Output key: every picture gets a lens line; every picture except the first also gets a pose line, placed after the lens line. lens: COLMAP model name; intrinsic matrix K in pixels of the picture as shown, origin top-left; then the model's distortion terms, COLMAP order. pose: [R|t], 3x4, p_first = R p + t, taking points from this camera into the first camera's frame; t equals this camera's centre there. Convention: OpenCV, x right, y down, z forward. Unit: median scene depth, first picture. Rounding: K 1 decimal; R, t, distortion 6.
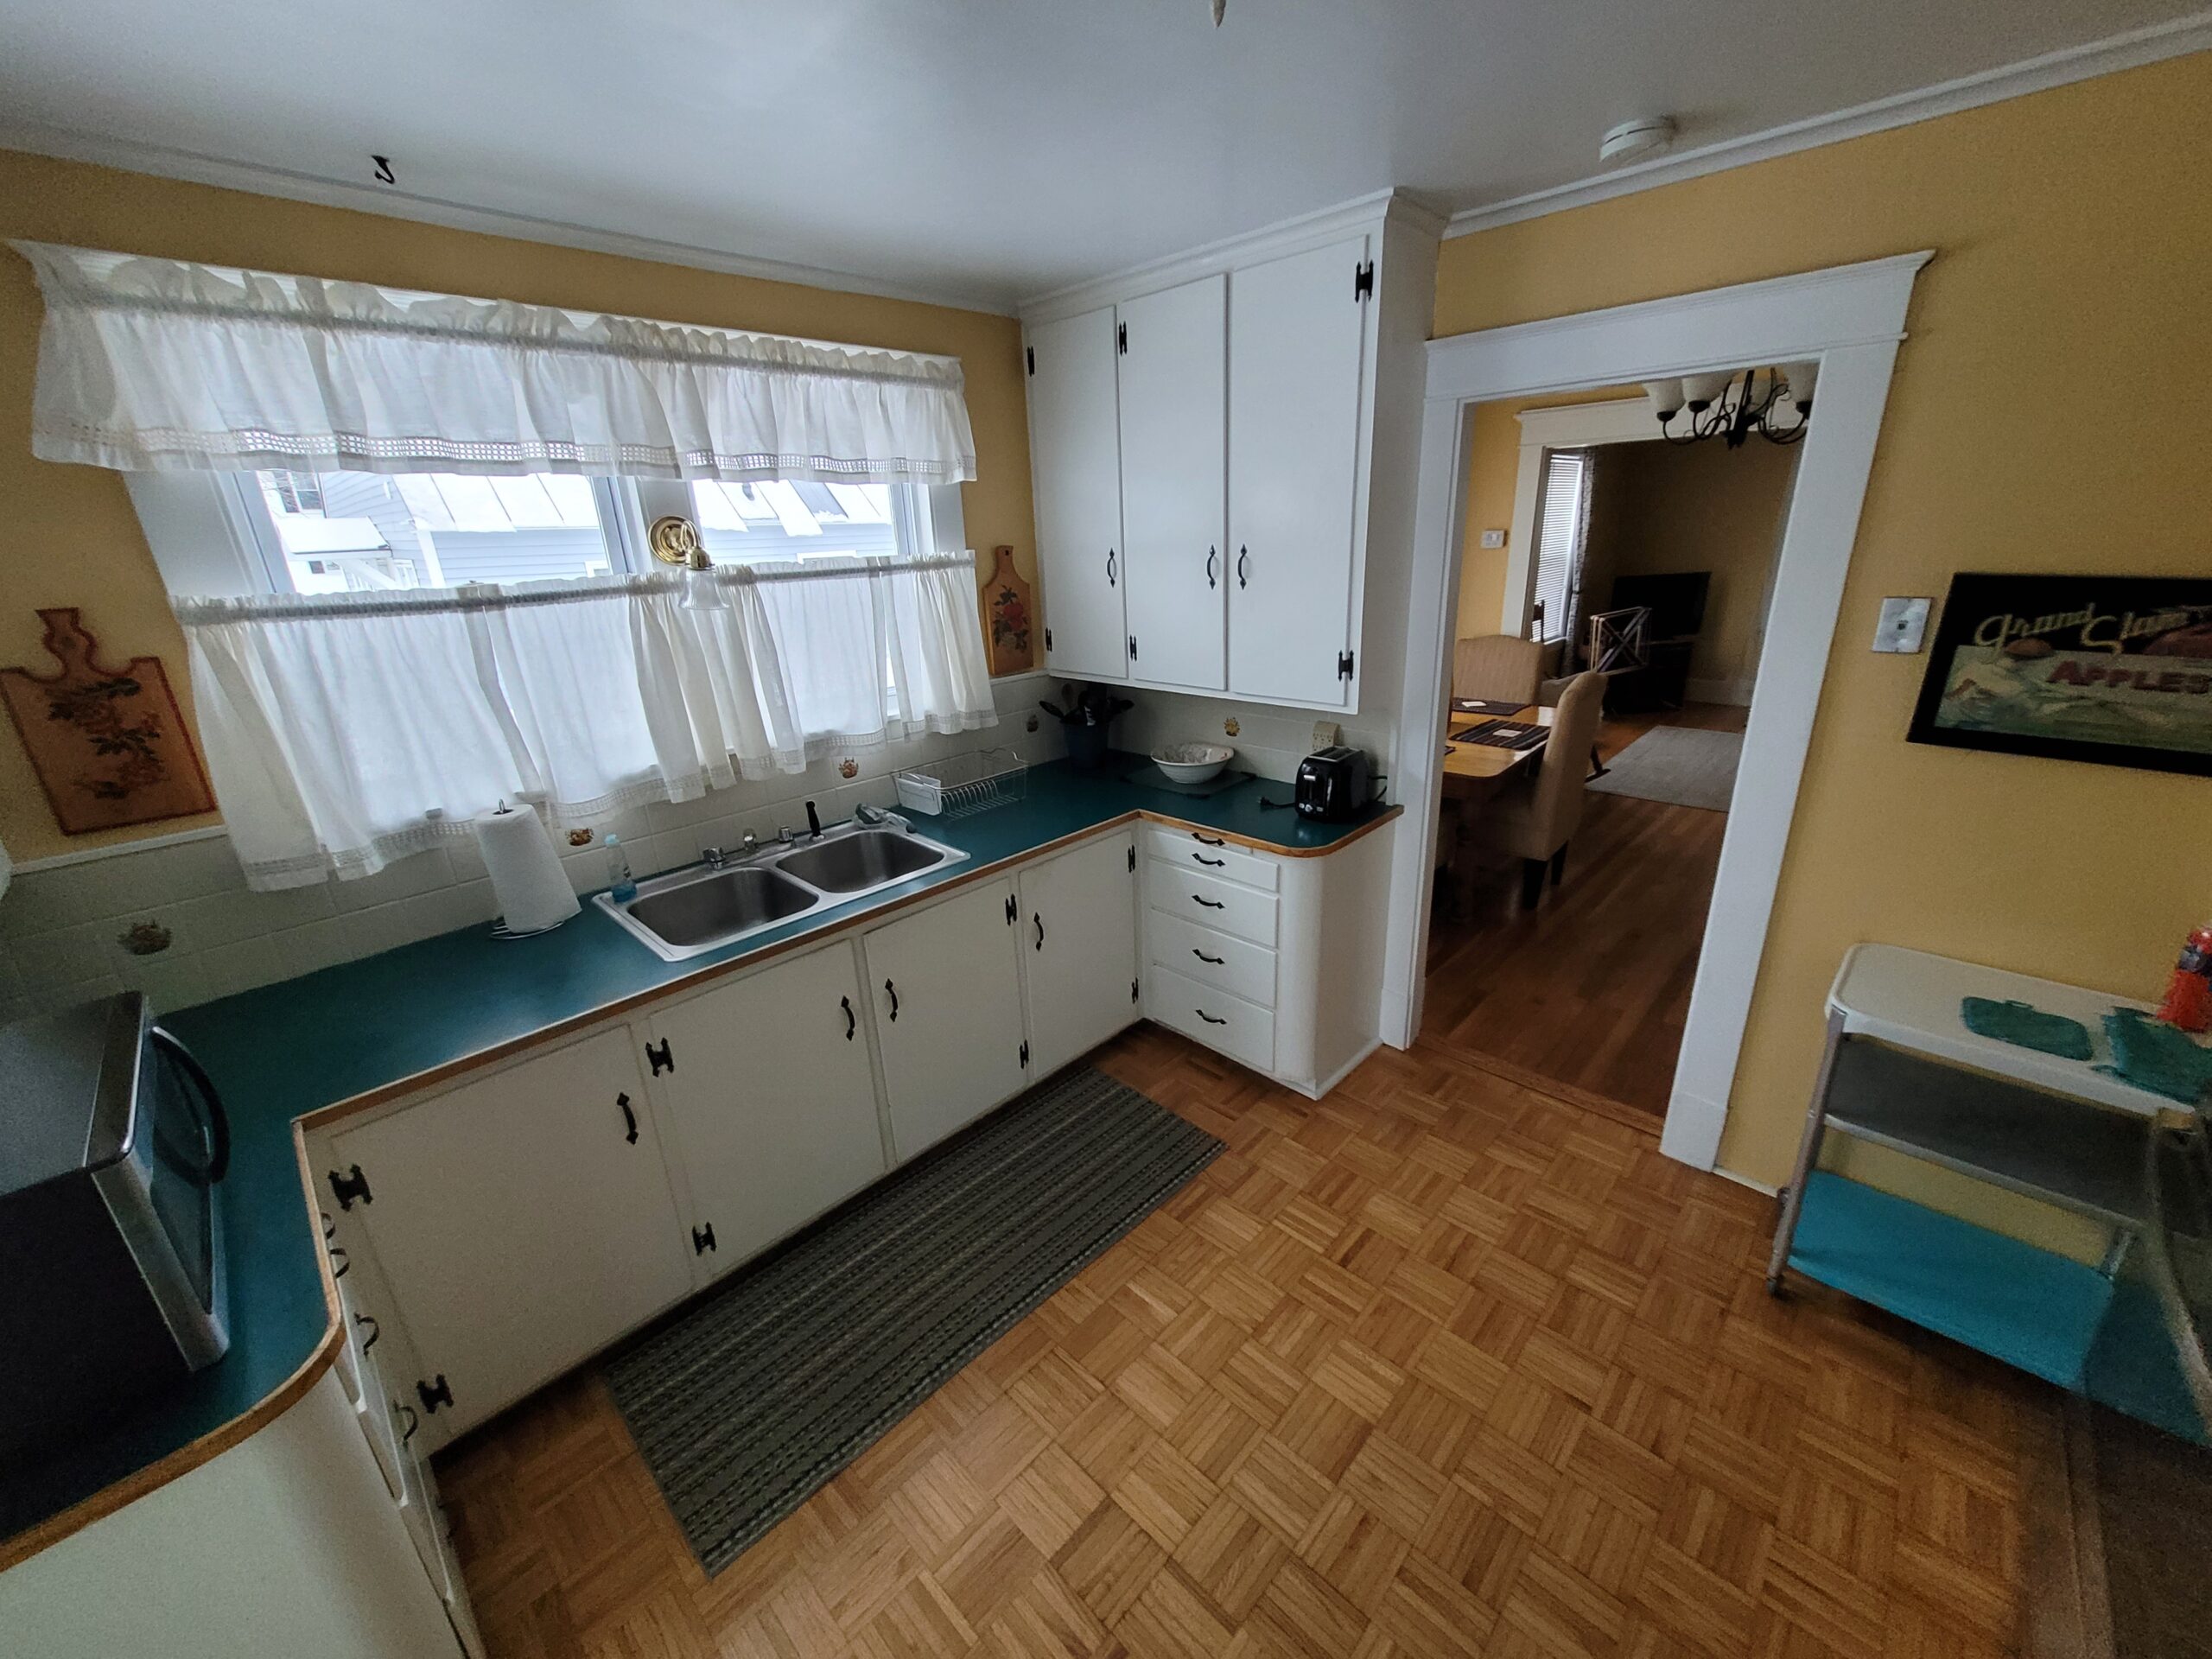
lens RADIAL K [[864.5, 0, 1116.0], [0, 864.5, 827.0], [0, 0, 1]] dist [0.000509, 0.000067]
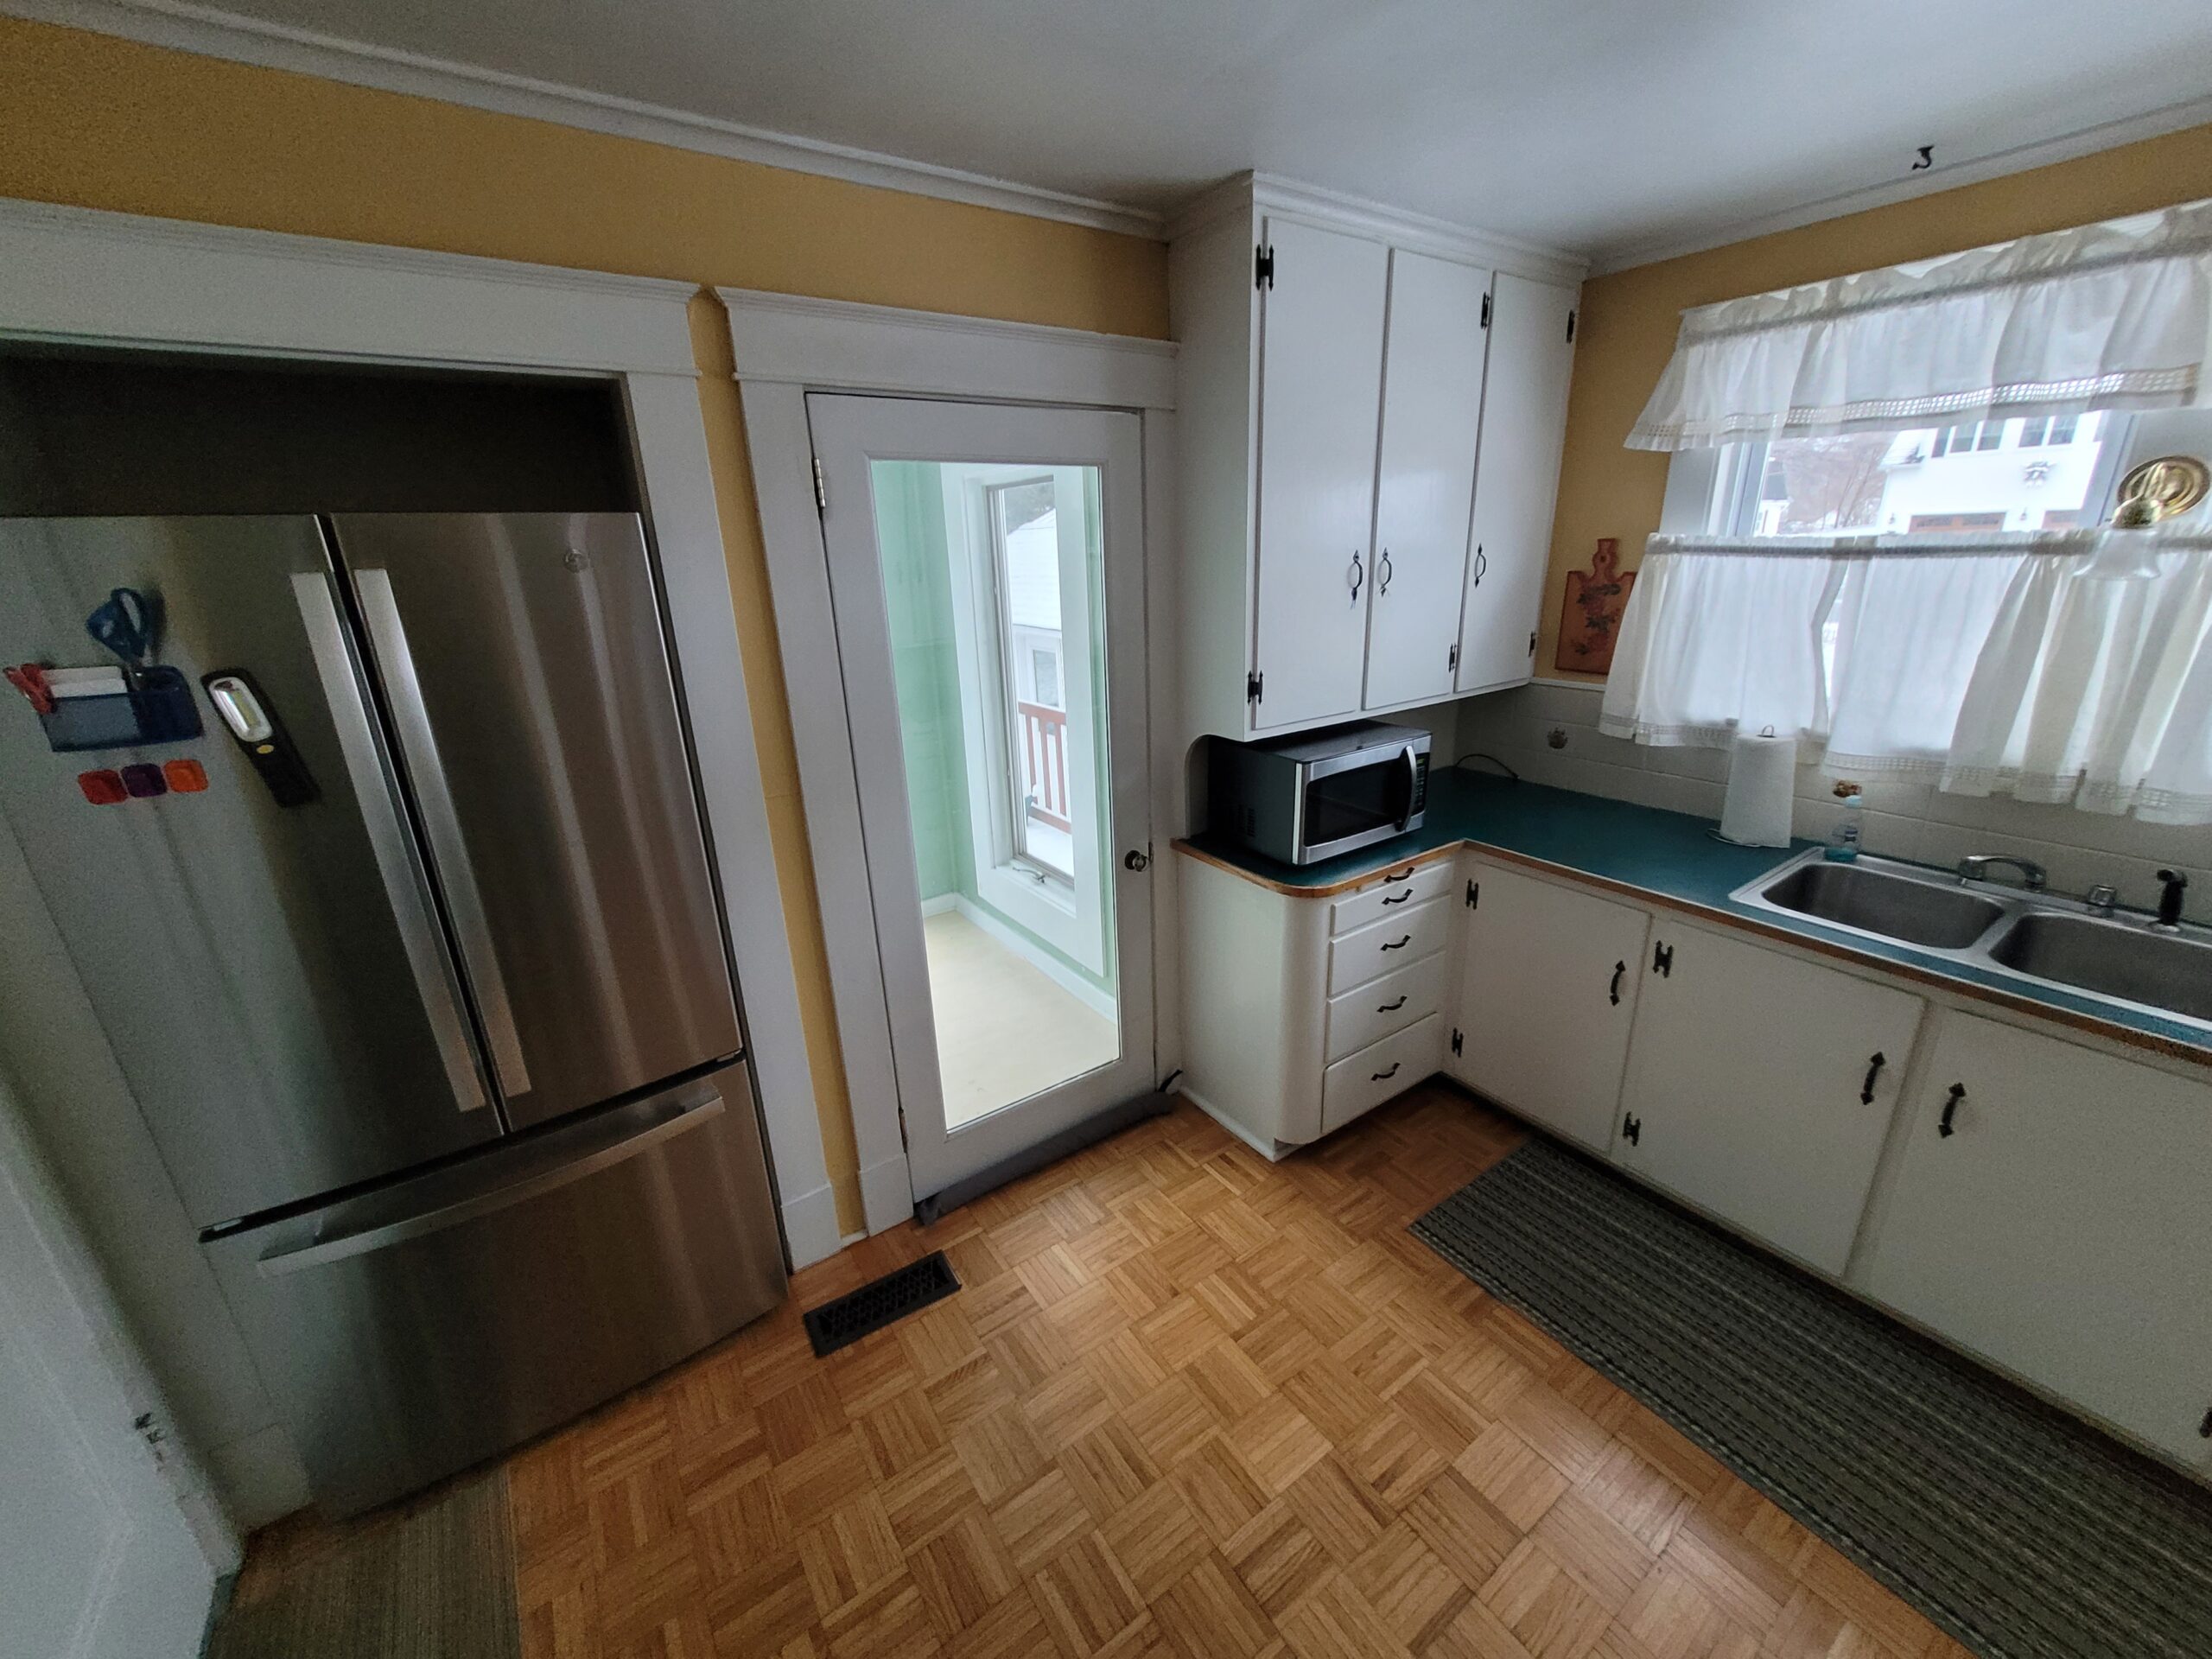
lens RADIAL K [[859.9, 0, 1109.2], [0, 859.9, 824.8], [0, 0, 1]] dist [-0.001453, -0.000216]
pose [[-0.198525, 0.350092, -0.915436, 0.609282], [-0.283627, 0.873541, 0.395578, -0.132757], [0.938160, 0.338174, -0.074124, 0.349567]]
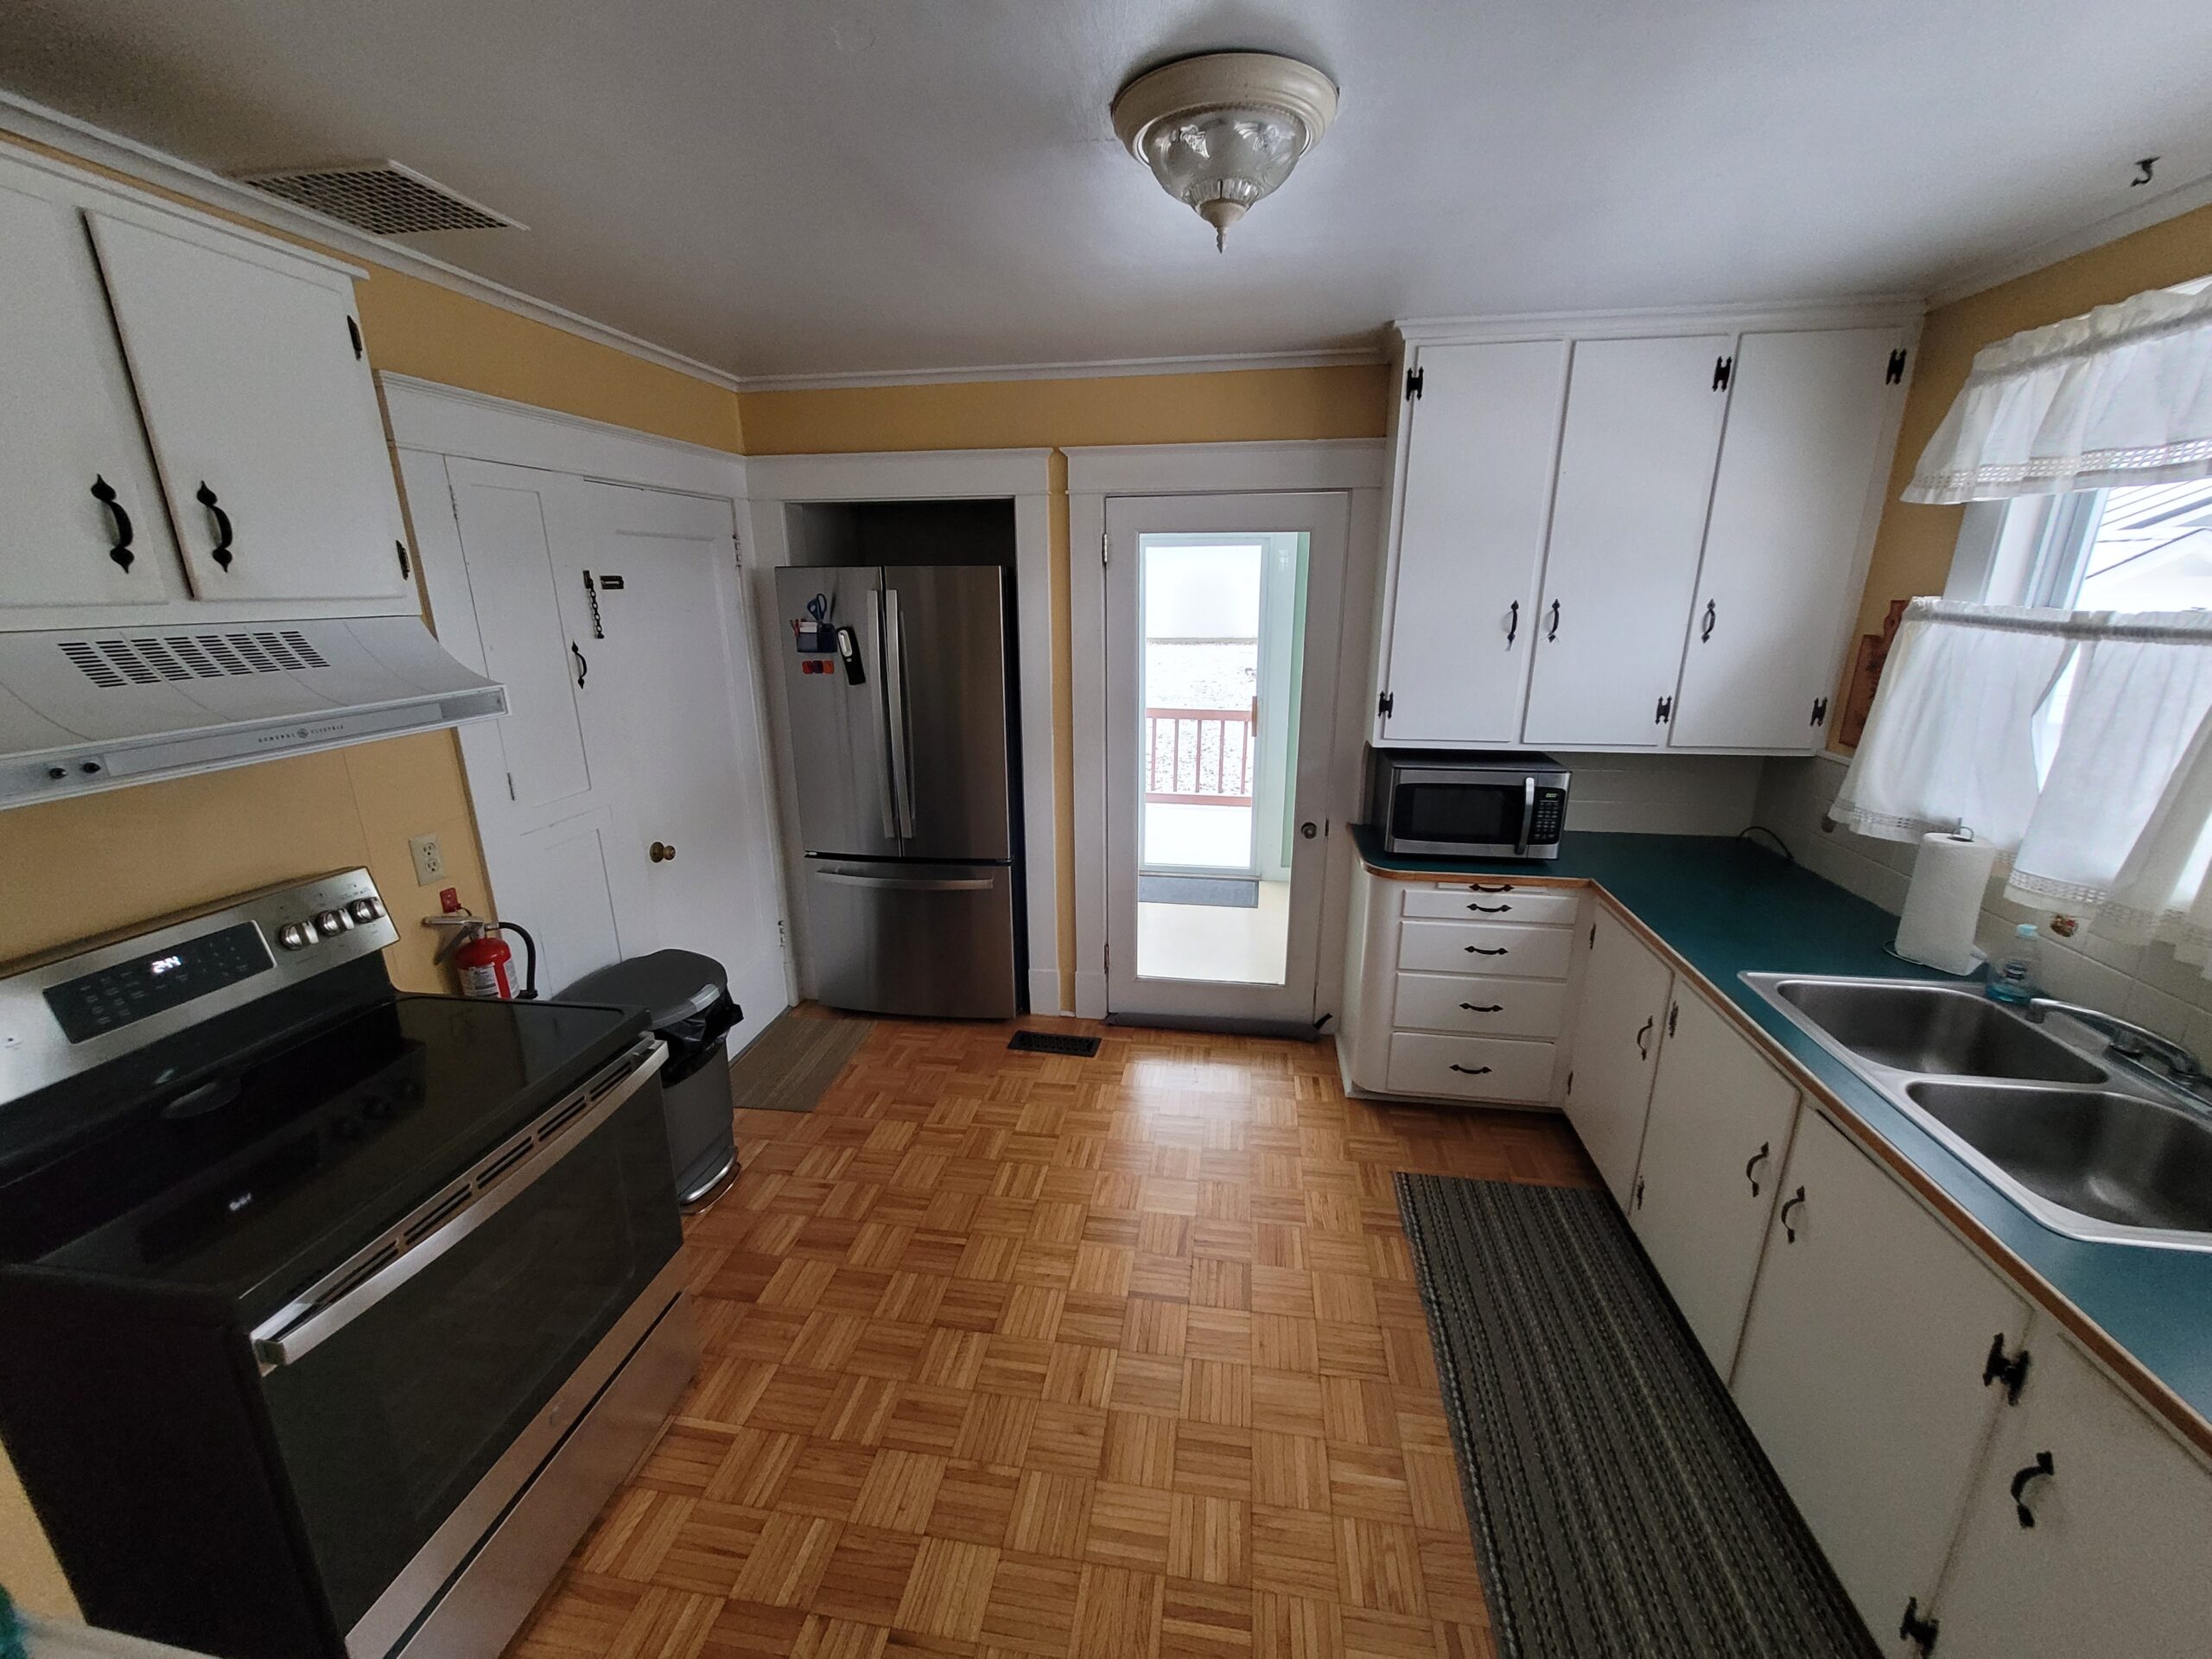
lens RADIAL K [[859.9, 0, 1109.2], [0, 859.9, 824.8], [0, 0, 1]] dist [-0.001453, -0.000216]
pose [[-0.819654, 0.200729, -0.536540, 0.651069], [-0.150264, 0.828470, 0.539498, -0.455337], [0.552800, 0.522824, -0.648896, 1.223851]]
